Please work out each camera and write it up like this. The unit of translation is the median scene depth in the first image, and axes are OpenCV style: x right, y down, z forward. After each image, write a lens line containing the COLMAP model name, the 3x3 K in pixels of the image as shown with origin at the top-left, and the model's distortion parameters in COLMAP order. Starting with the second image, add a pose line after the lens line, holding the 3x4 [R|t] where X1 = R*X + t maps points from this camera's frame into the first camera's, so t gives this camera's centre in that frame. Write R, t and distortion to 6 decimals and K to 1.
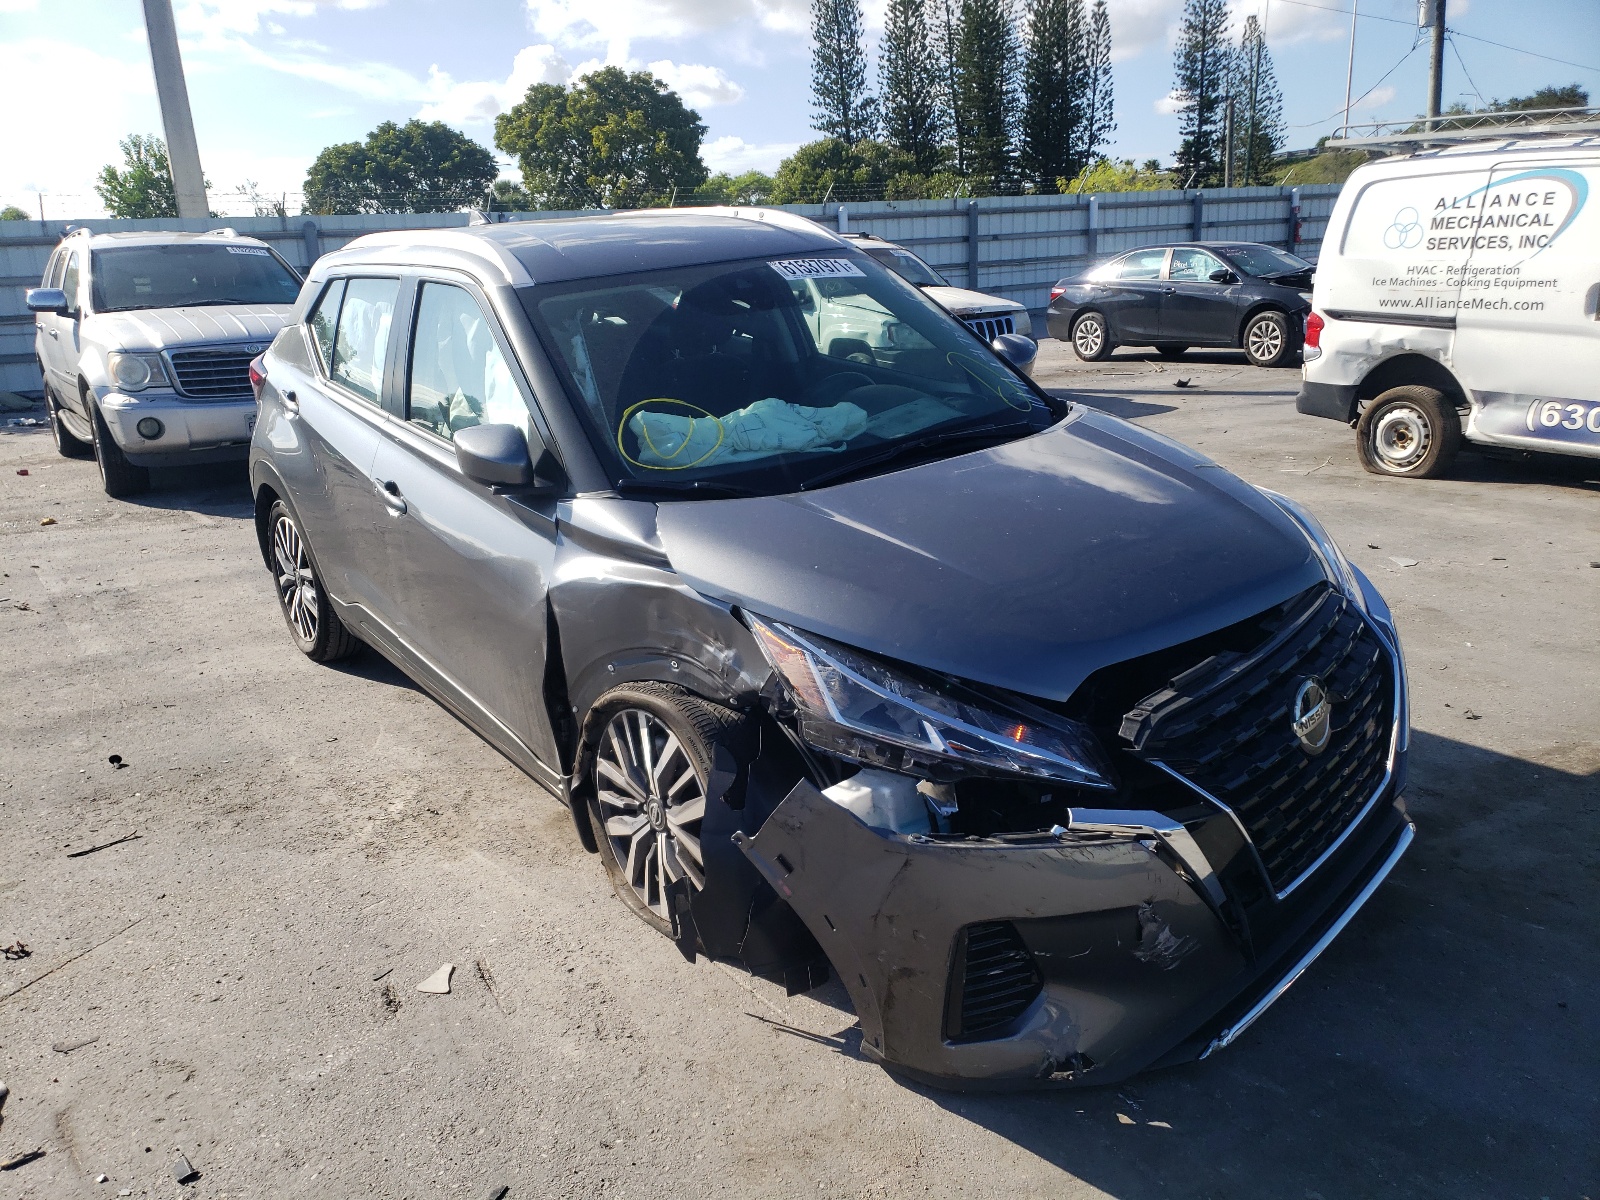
lens RADIAL K [[1202.5, 0, 797.9], [0, 1202.5, 604.0], [0, 0, 1]] dist [0.007154, -0.001468]
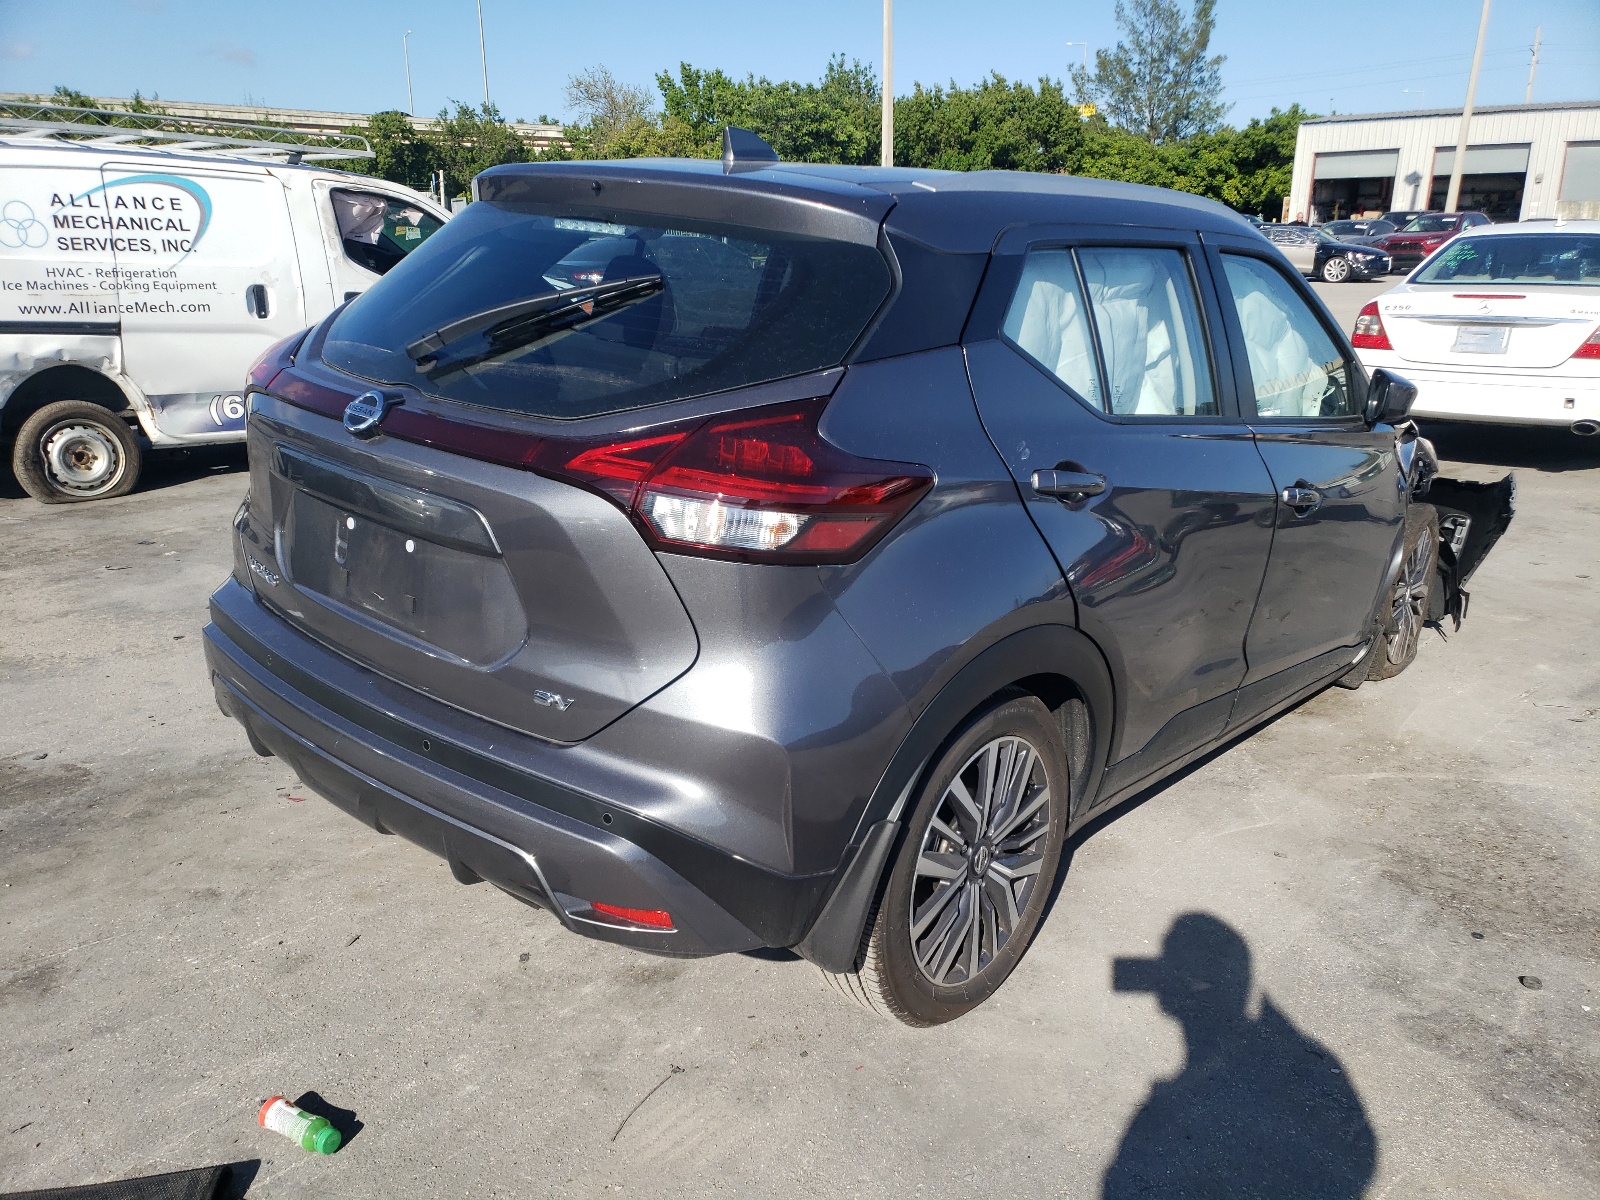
lens RADIAL K [[1202.5, 0, 797.1], [0, 1202.5, 595.5], [0, 0, 1]] dist [0.007154, -0.001468]
pose [[-0.152874, -0.247713, 0.956696, -0.505304], [0.266293, 0.921942, 0.281266, -0.166470], [-0.951692, 0.297759, -0.074977, 0.634524]]
